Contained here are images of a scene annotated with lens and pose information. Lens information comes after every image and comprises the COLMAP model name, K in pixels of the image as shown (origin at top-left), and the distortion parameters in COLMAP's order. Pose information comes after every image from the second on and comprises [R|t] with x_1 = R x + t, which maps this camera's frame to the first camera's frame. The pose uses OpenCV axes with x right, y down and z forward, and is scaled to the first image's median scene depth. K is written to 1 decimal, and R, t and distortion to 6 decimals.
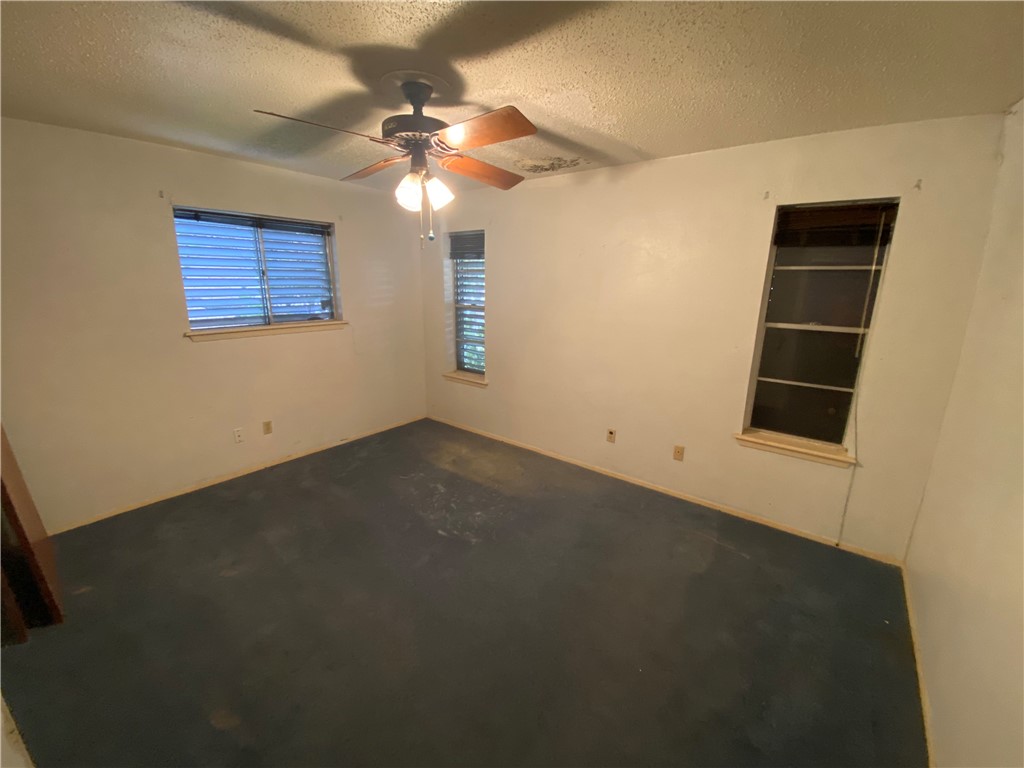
lens RADIAL K [[408.2, 0, 510.8], [0, 408.2, 382.4], [0, 0, 1]] dist [0.031943, -0.027811]
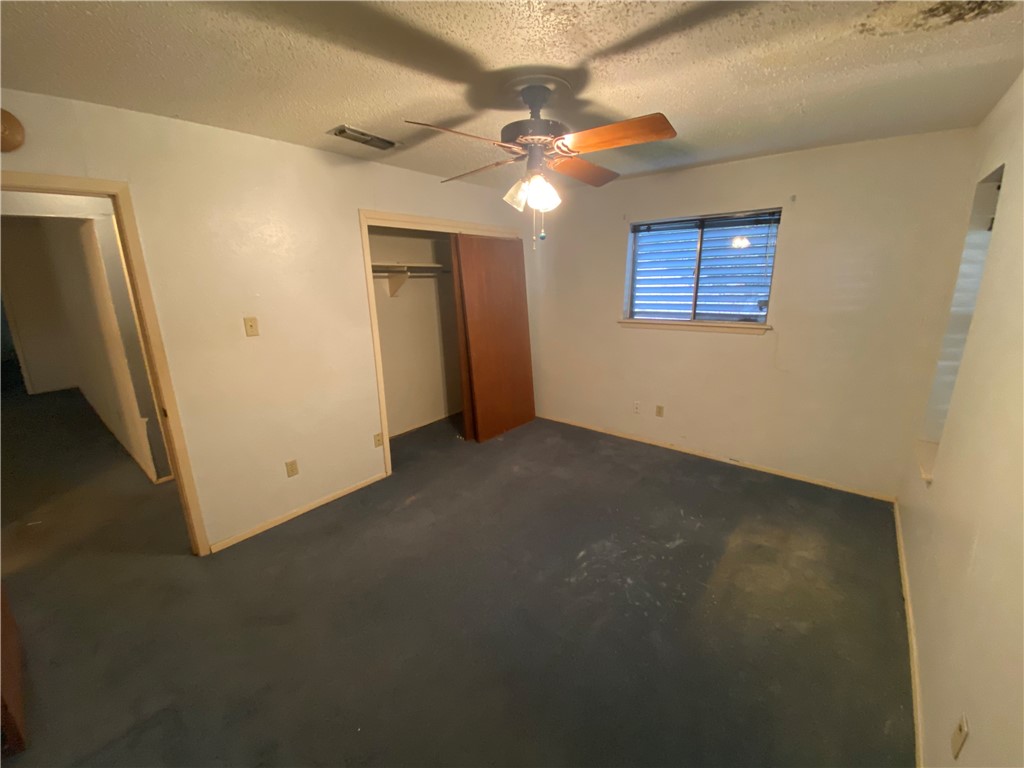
lens RADIAL K [[408.2, 0, 510.8], [0, 408.2, 382.4], [0, 0, 1]] dist [0.031943, -0.027811]
pose [[-0.026169, 0.233573, -0.971987, 0.508348], [-0.223788, 0.946274, 0.233419, -0.140231], [0.974286, 0.223628, 0.027508, 0.582480]]
